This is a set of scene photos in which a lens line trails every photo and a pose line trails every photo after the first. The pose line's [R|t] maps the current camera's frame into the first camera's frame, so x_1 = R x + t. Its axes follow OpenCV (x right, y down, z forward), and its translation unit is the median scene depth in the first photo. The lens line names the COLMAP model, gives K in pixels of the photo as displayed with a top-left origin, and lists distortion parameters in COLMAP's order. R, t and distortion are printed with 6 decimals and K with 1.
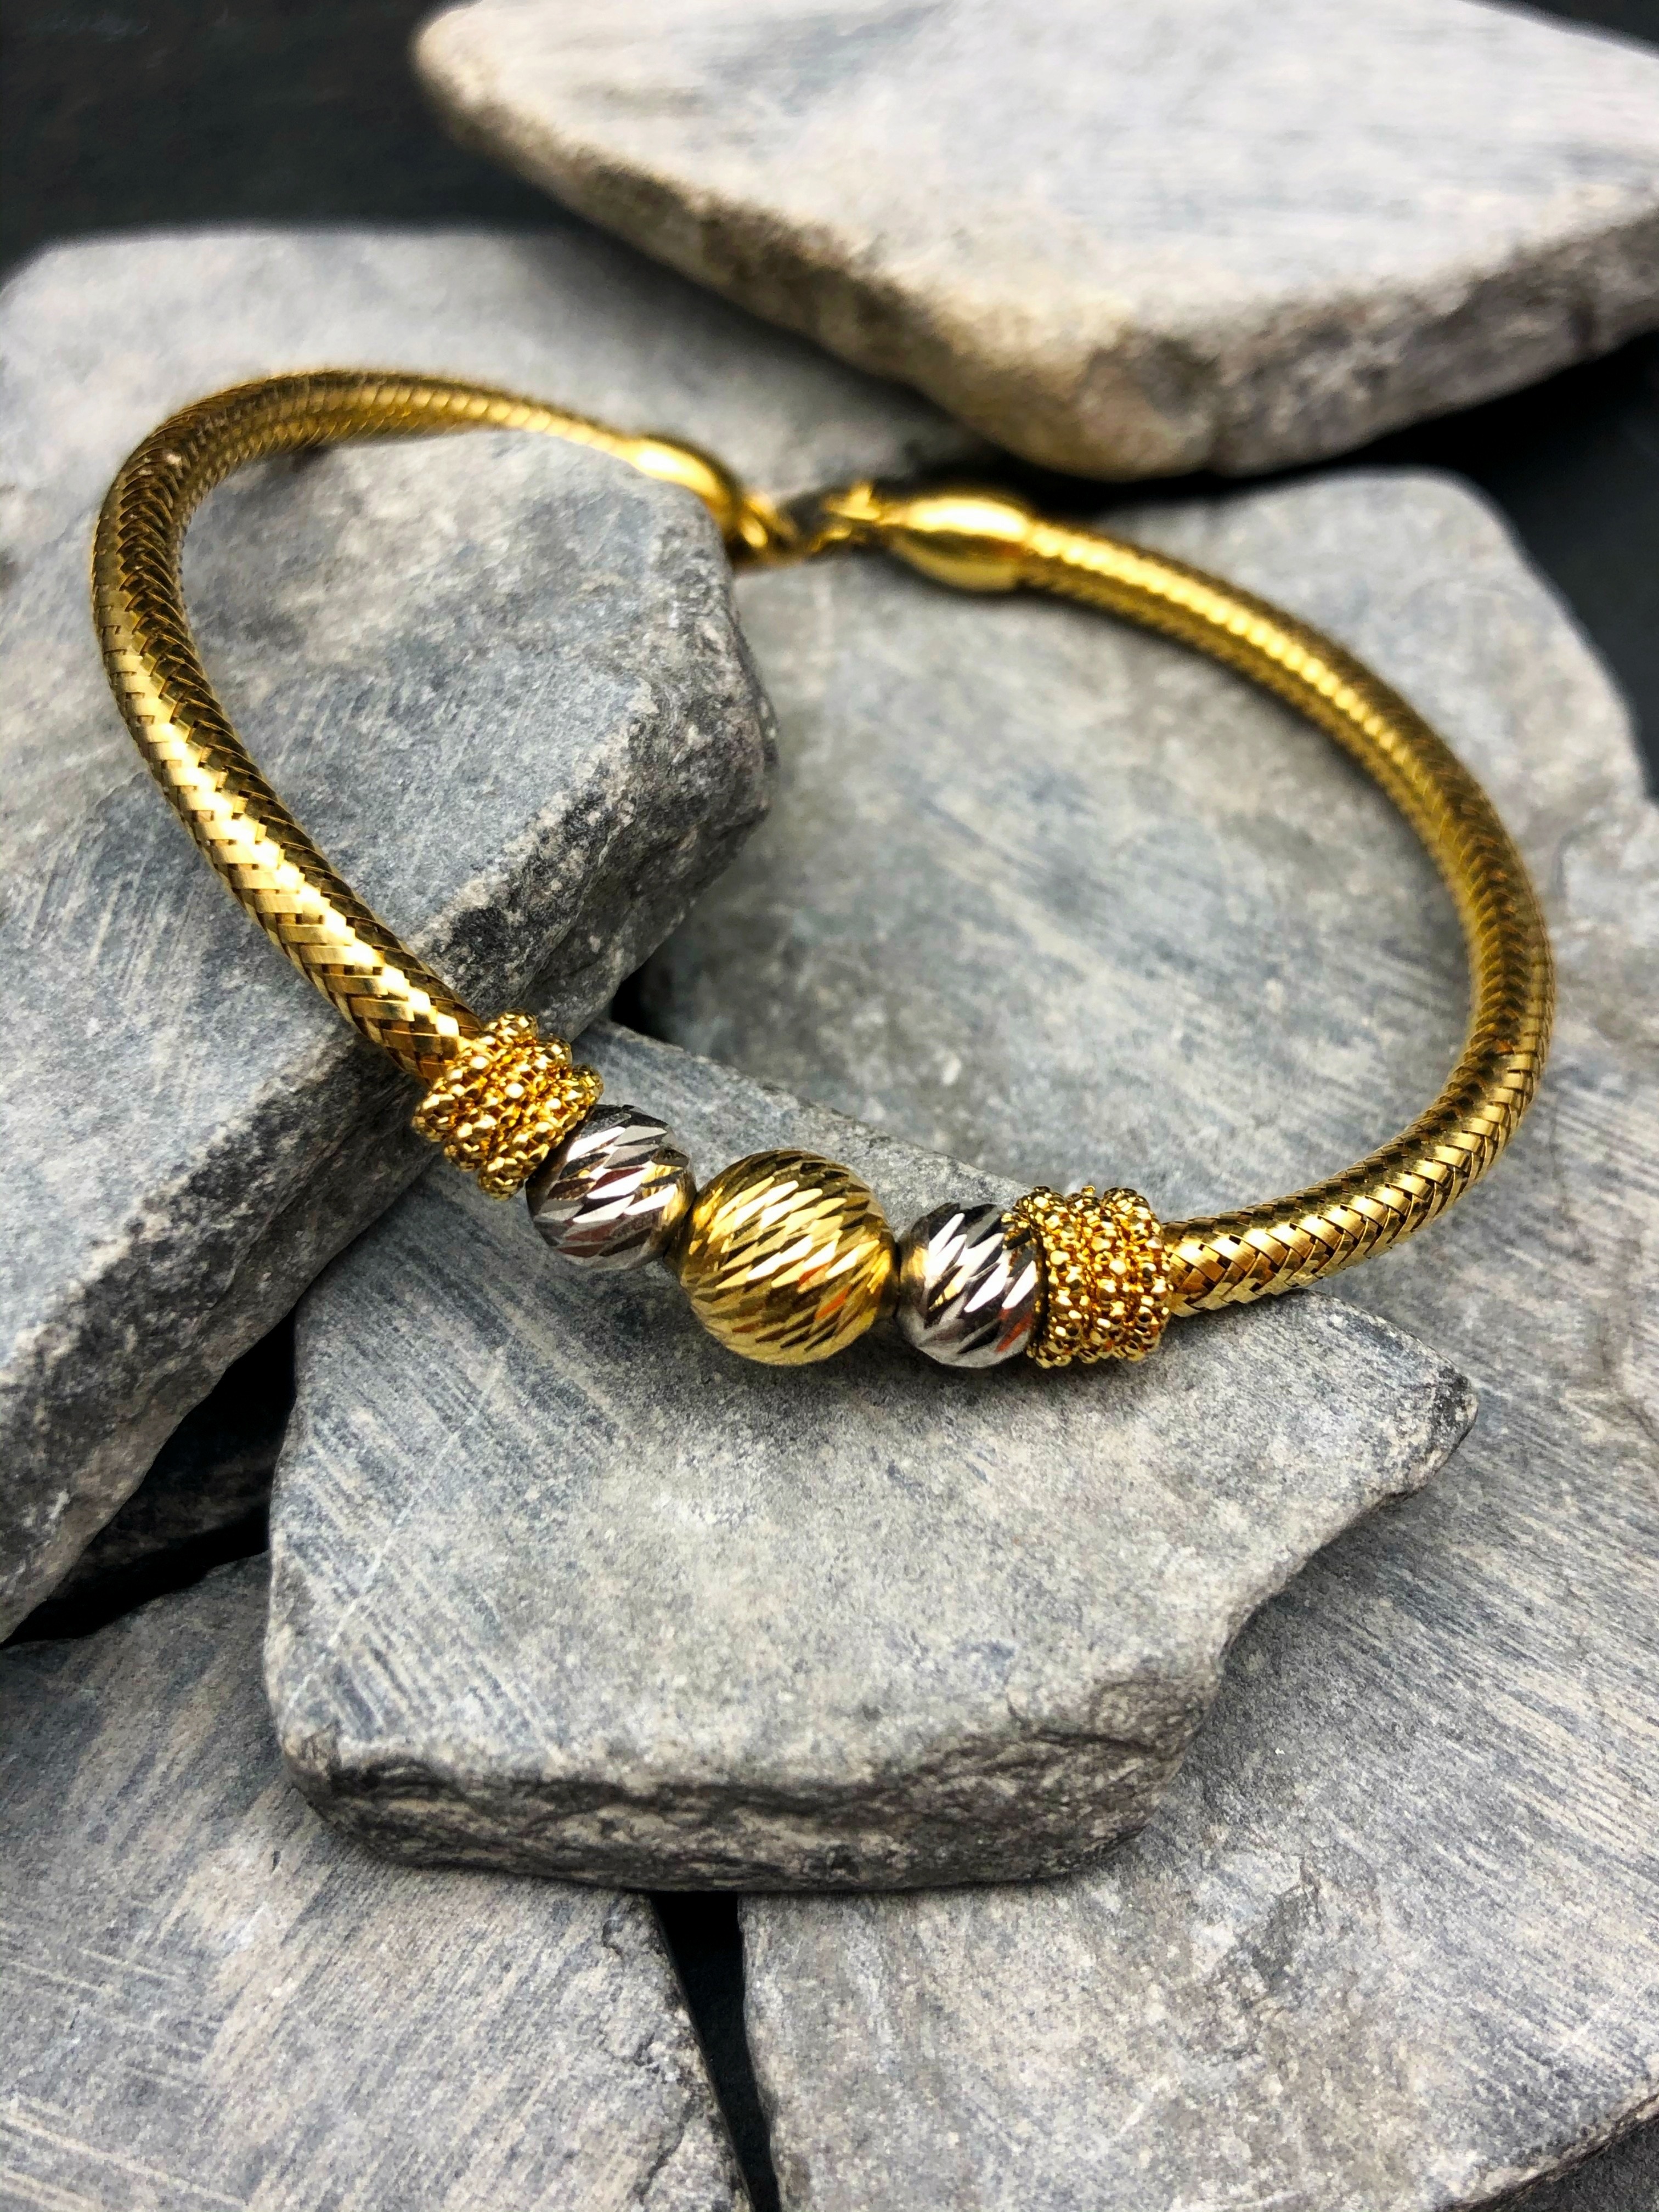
lens RADIAL K [[2311.4, 0, 829.5], [0, 2311.4, 1106.0], [0, 0, 1]] dist [0.223658, -1.227643]
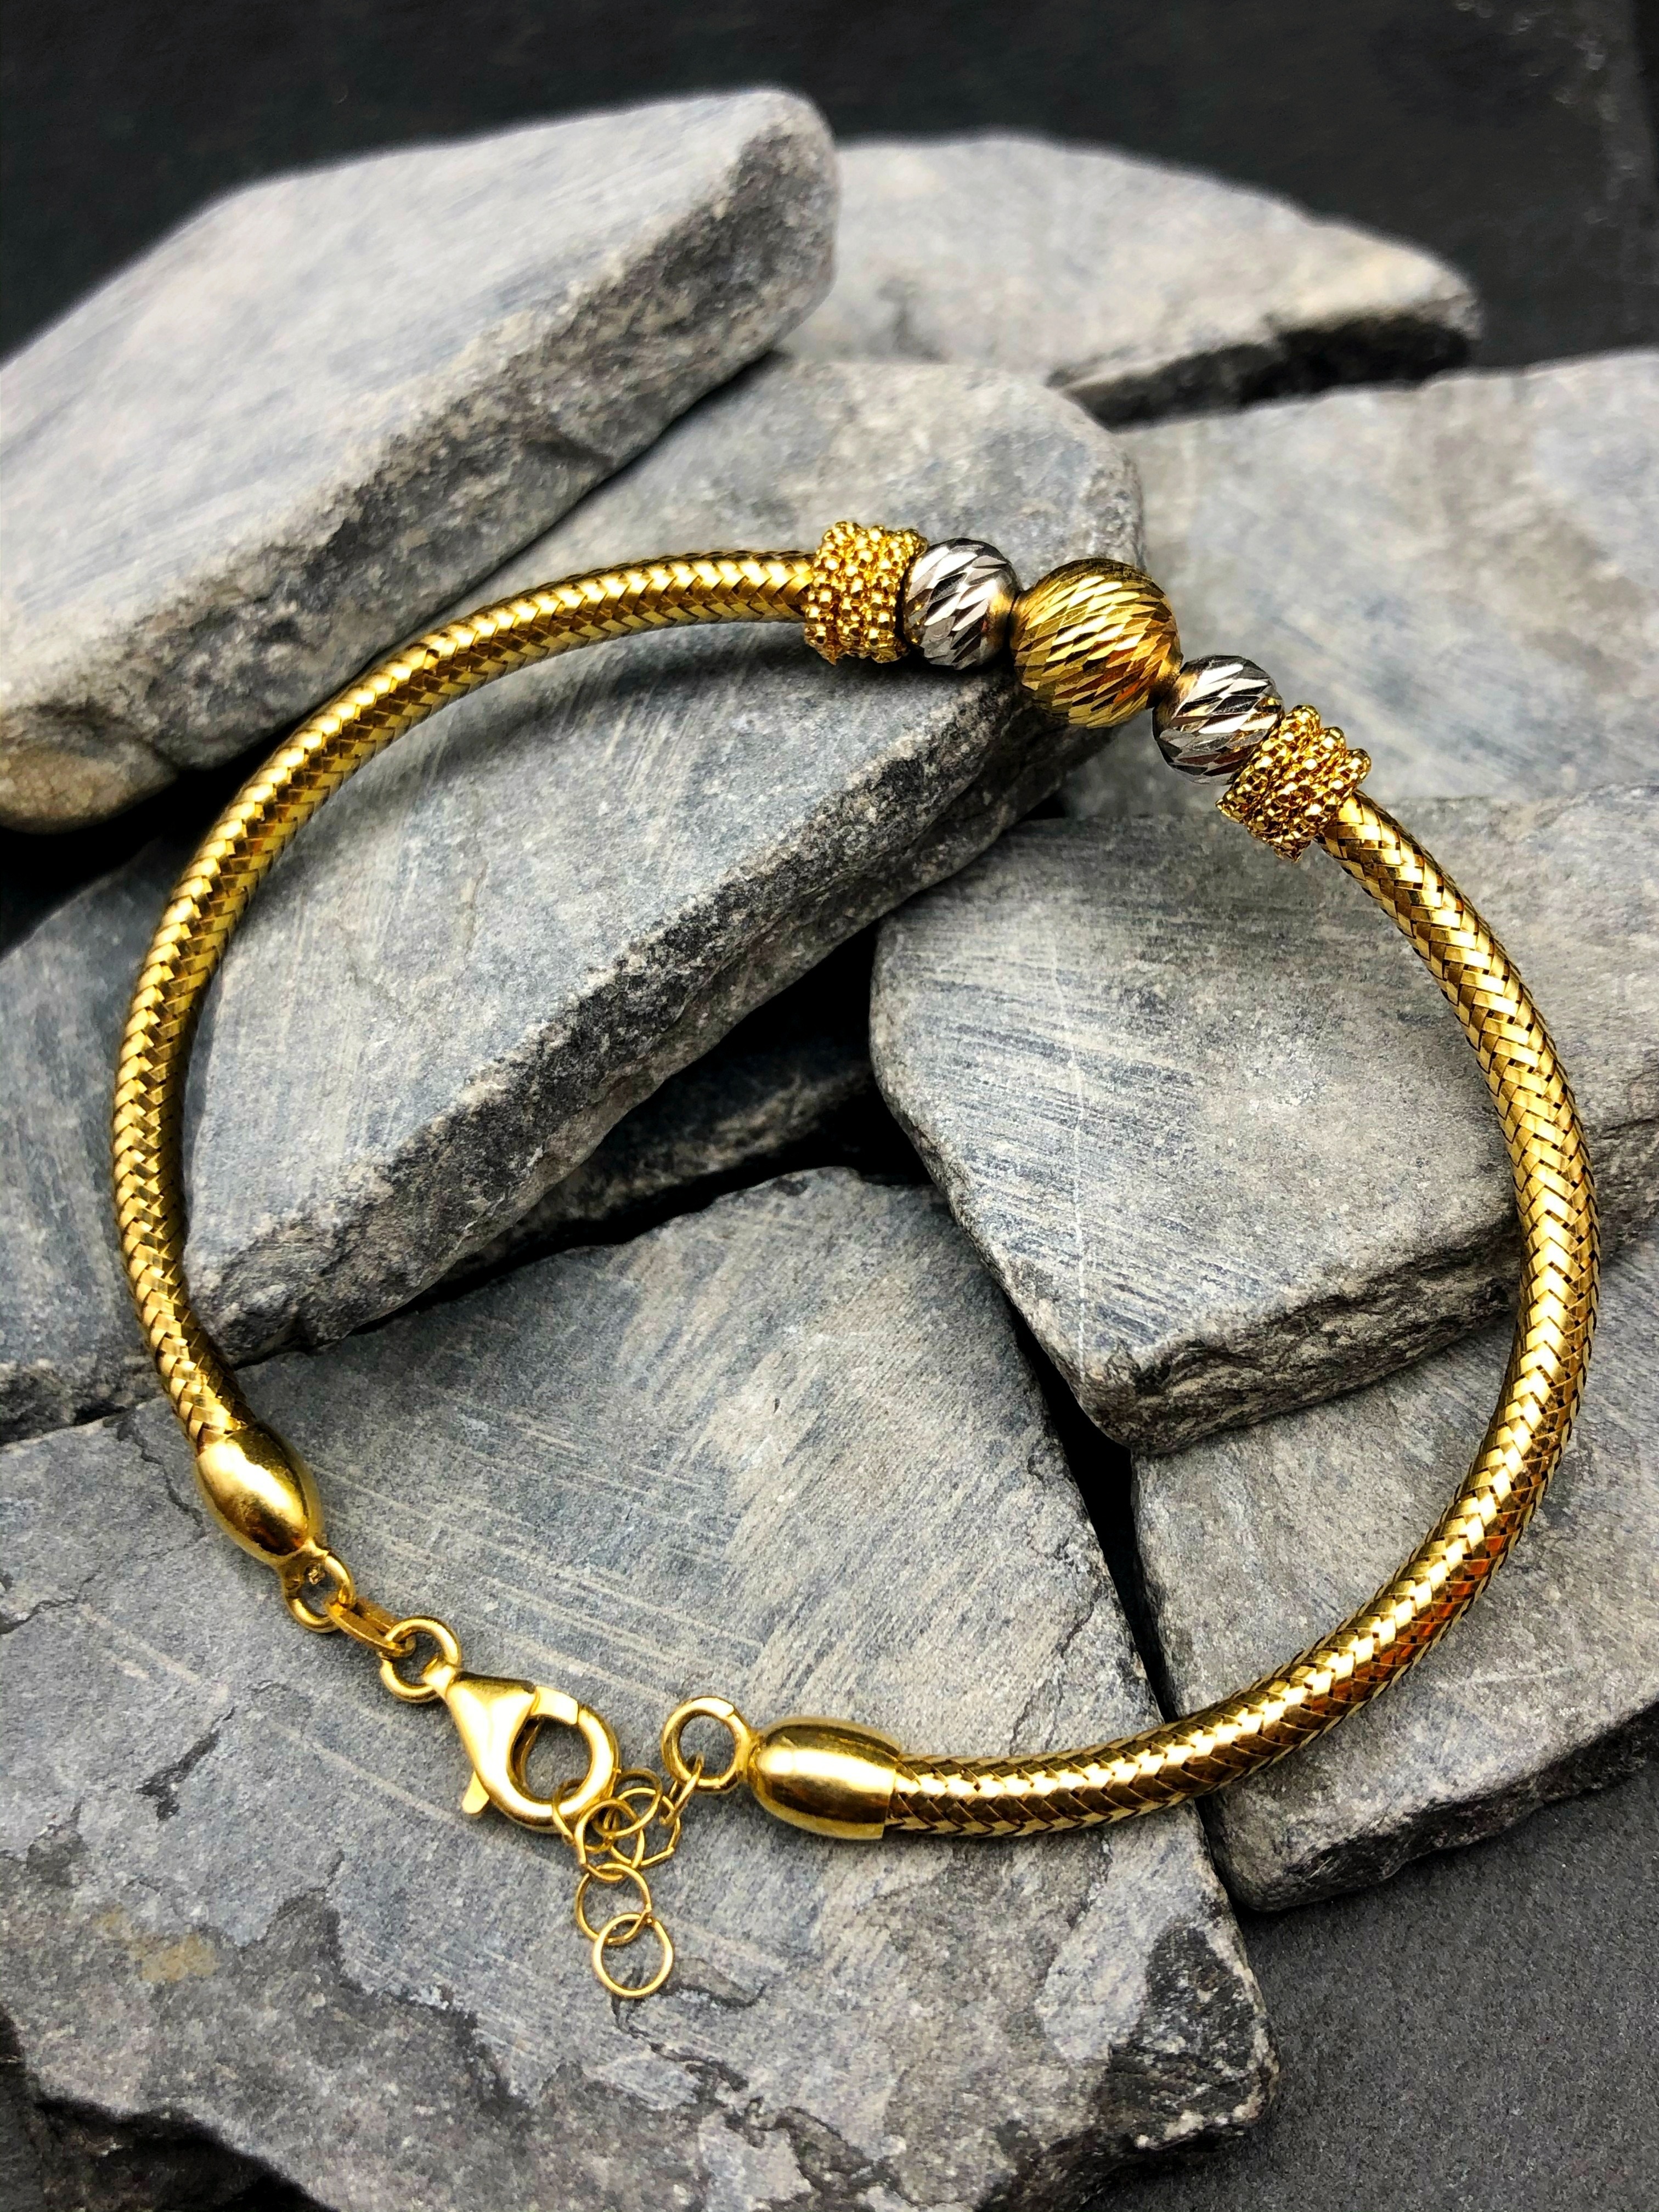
lens RADIAL K [[2311.4, 0, 829.5], [0, 2311.4, 1106.0], [0, 0, 1]] dist [0.223658, -1.227643]
pose [[0.977801, 0.159236, -0.136196, 0.015065], [-0.149752, 0.985696, 0.077322, 0.011594], [0.146560, -0.055210, 0.987660, -0.293156]]
